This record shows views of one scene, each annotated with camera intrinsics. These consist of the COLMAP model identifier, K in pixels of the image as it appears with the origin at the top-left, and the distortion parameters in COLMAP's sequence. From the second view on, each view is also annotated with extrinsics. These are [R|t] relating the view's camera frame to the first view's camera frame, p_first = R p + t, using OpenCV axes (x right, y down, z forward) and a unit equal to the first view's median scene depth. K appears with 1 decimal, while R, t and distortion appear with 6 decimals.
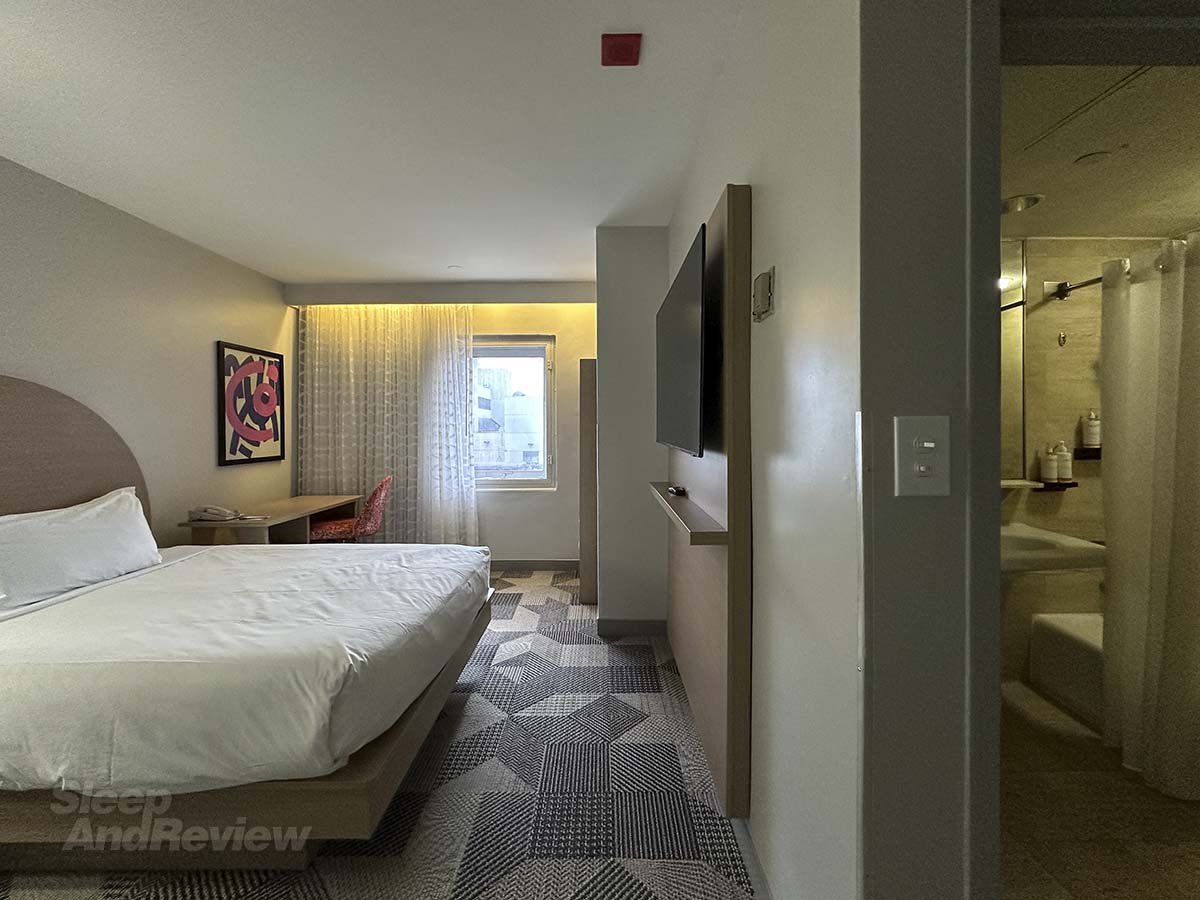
lens RADIAL K [[490.0, 0, 599.3], [0, 490.0, 428.3], [0, 0, 1]] dist [-0.000352, 0.000263]
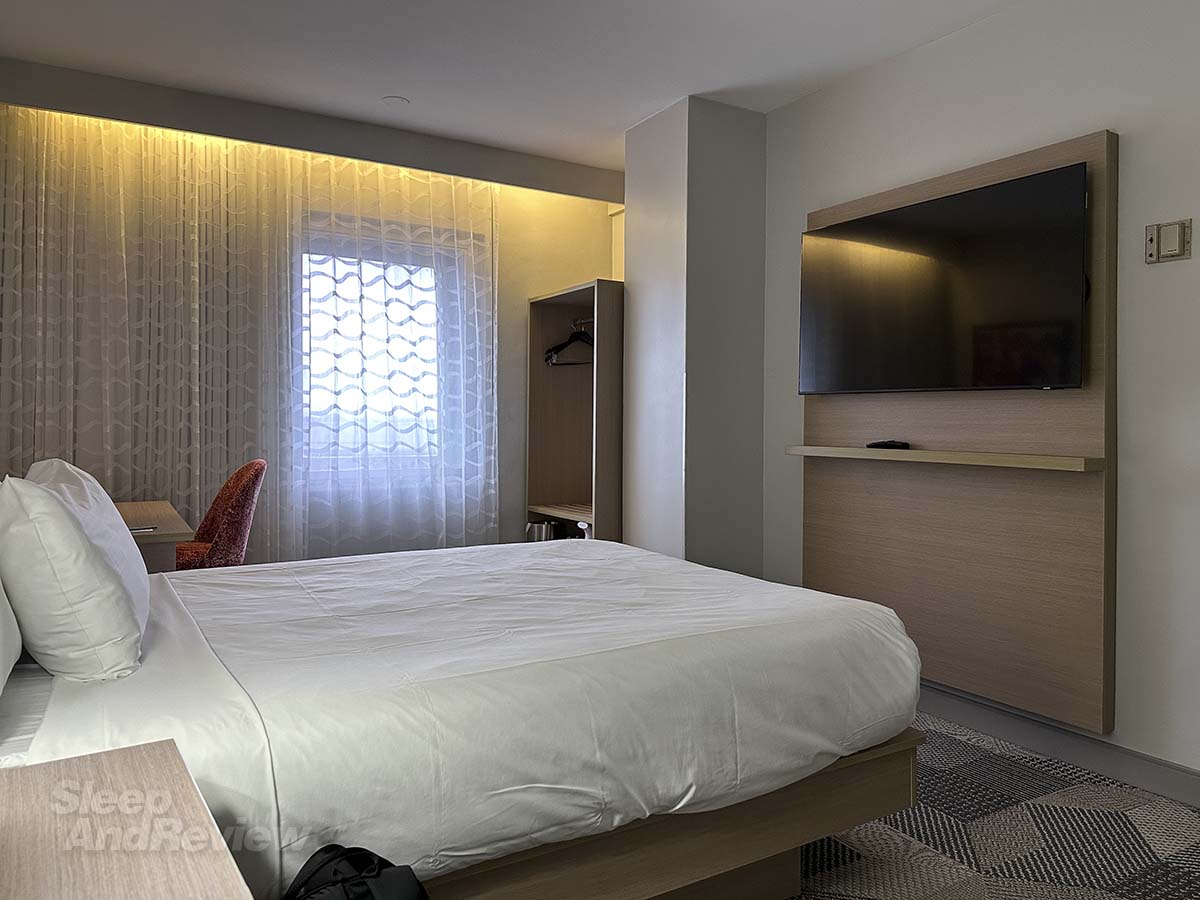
lens RADIAL K [[842.6, 0, 646.4], [0, 842.6, 417.9], [0, 0, 1]] dist [-0.001829, -0.003783]
pose [[0.847229, 0.019846, 0.530857, -0.829059], [-0.013889, 0.999788, -0.015210, 0.087894], [-0.531046, 0.005513, 0.847325, -0.006837]]
